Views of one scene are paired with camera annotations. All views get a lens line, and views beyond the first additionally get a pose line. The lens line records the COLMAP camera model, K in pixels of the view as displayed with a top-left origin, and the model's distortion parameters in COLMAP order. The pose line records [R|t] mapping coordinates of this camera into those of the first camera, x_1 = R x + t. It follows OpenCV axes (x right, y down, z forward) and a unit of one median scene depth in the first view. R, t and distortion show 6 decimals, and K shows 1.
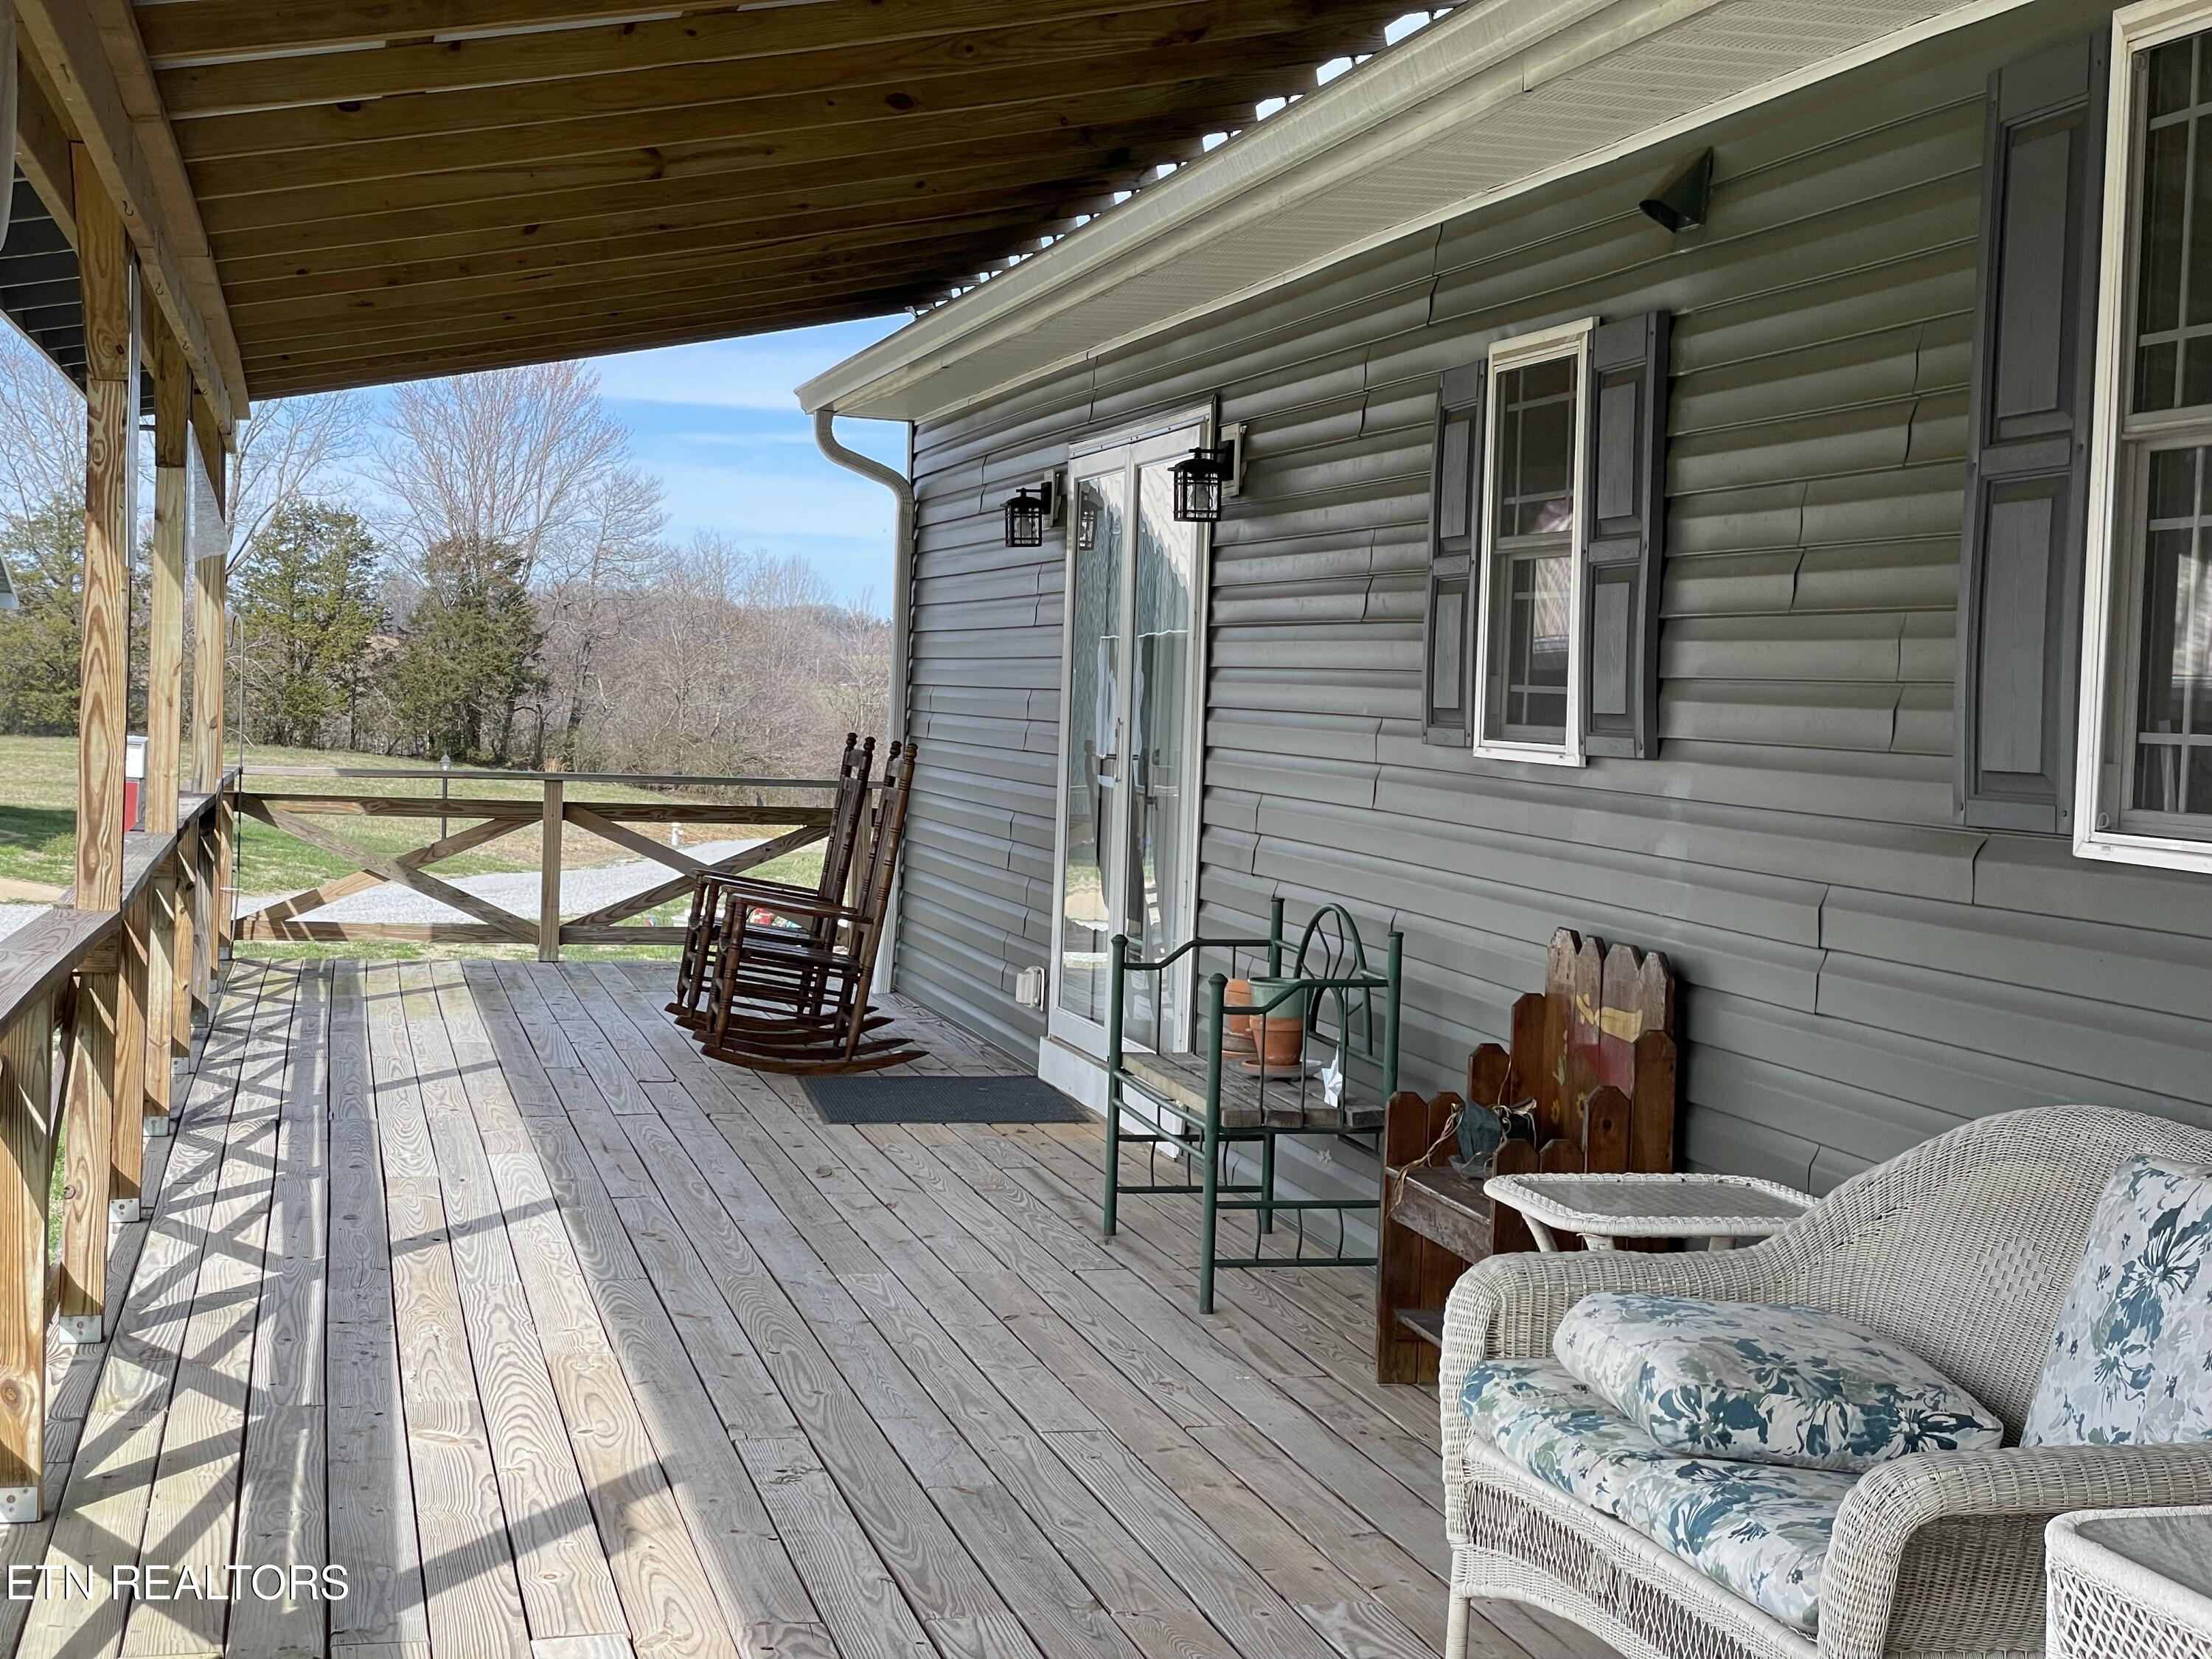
lens RADIAL K [[3309.3, 0, 1106.0], [0, 3309.3, 829.5], [0, 0, 1]] dist [0.146445, -0.006777]
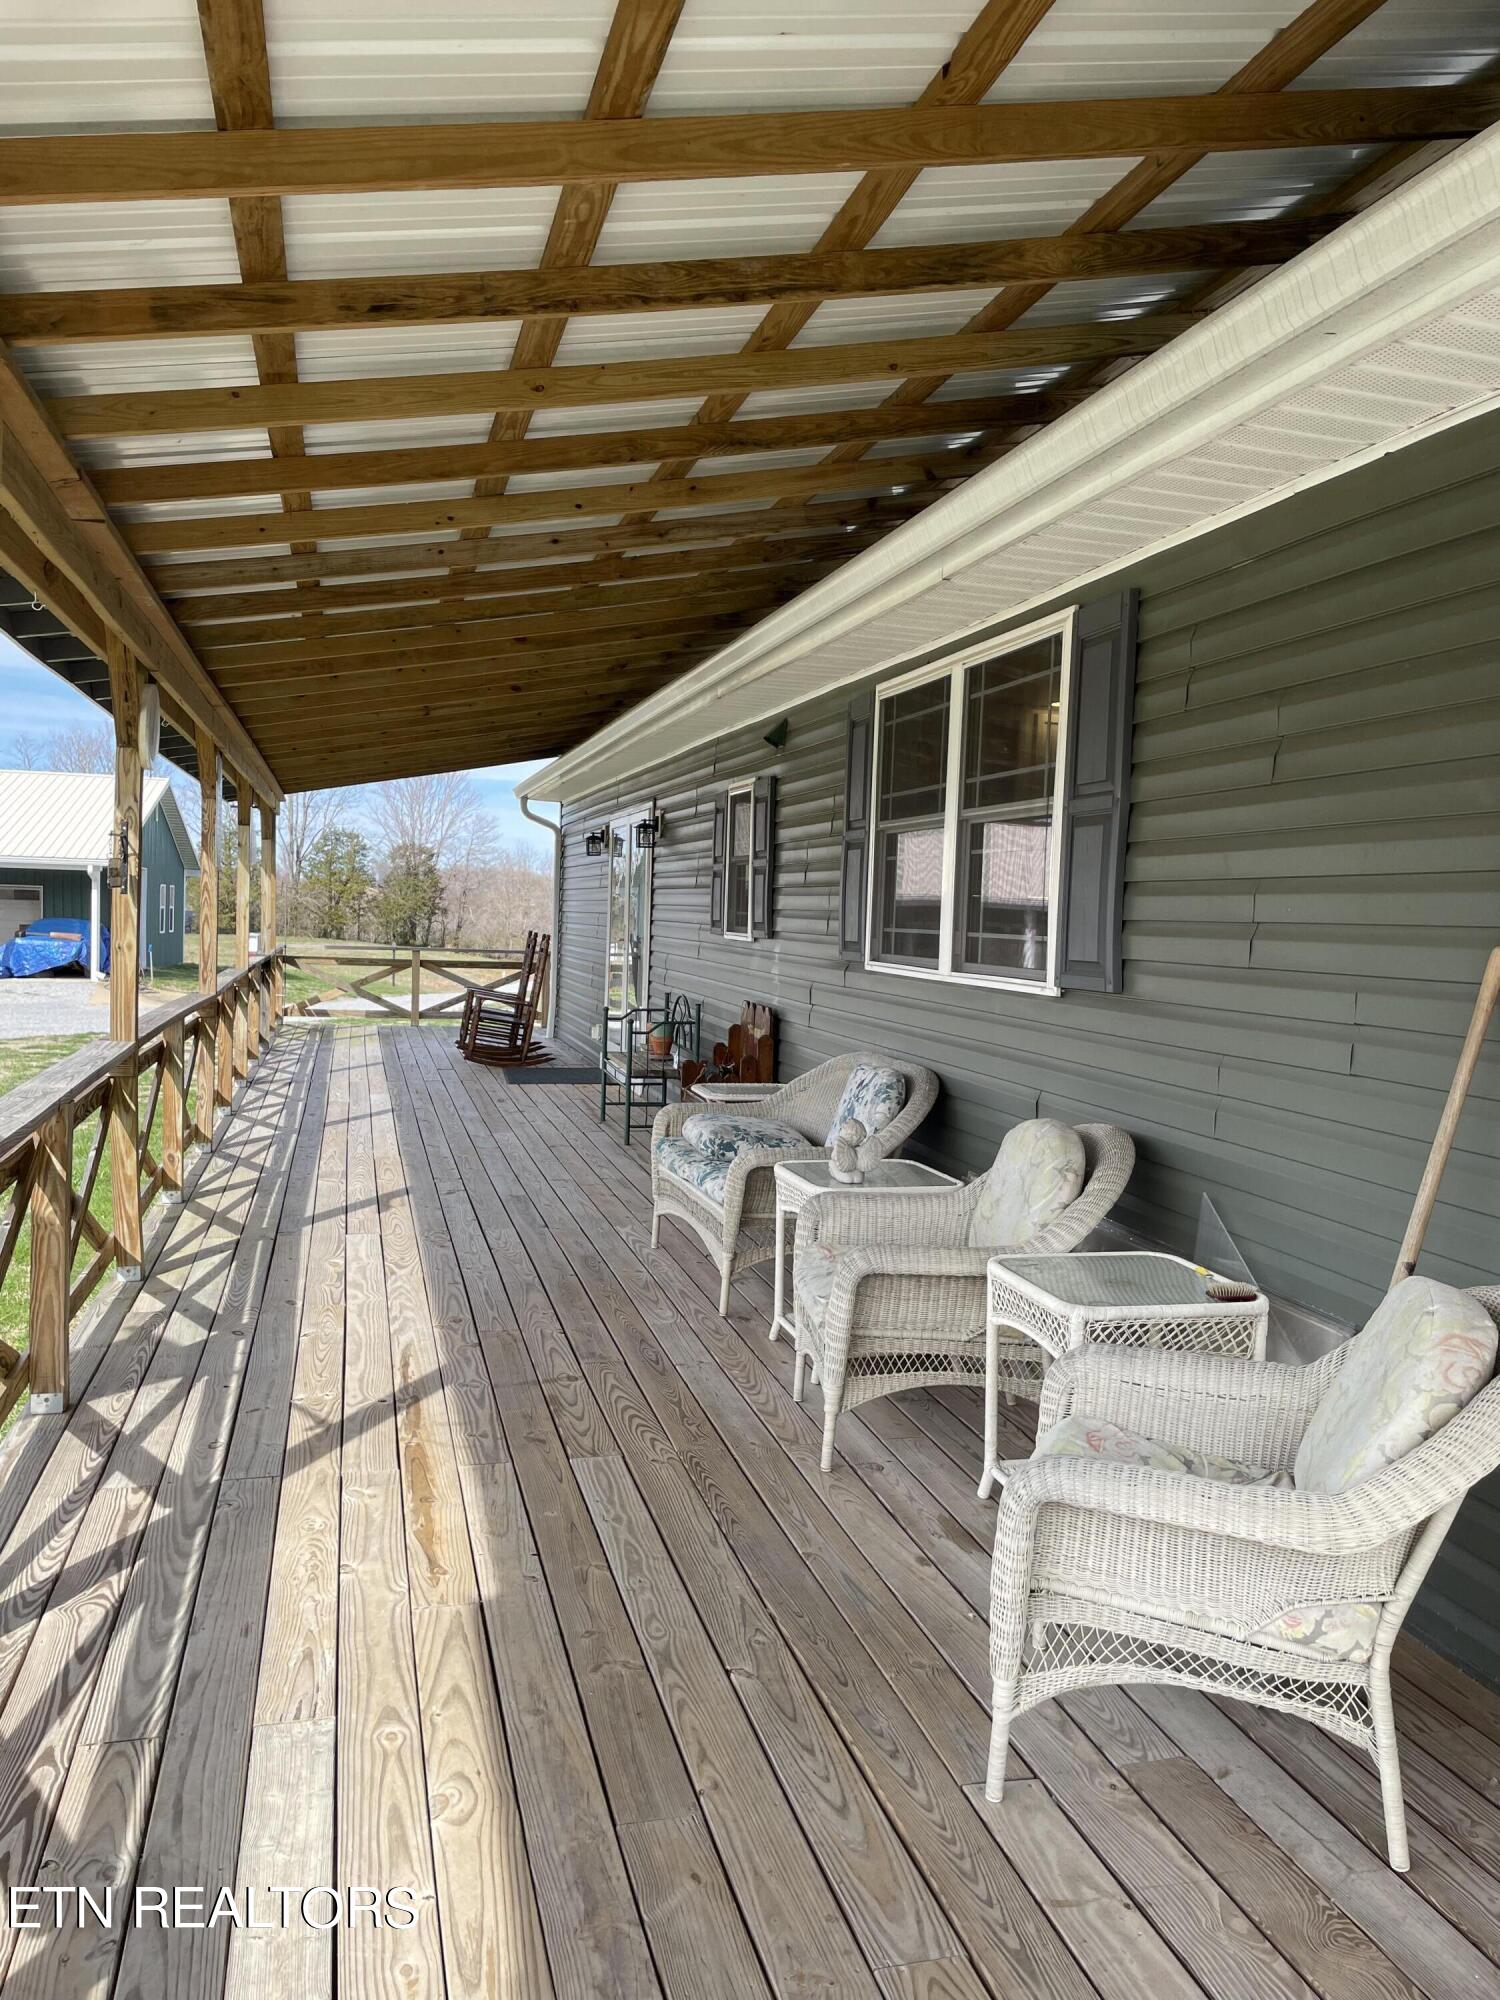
lens RADIAL K [[1497.3, 0, 720.2], [0, 1497.3, 1013.9], [0, 0, 1]] dist [0.123617, -0.046067]
pose [[0.999925, -0.001192, 0.012152, 0.071711], [0.000888, 0.999687, 0.024993, 0.007018], [-0.012178, -0.024981, 0.999614, -0.168432]]
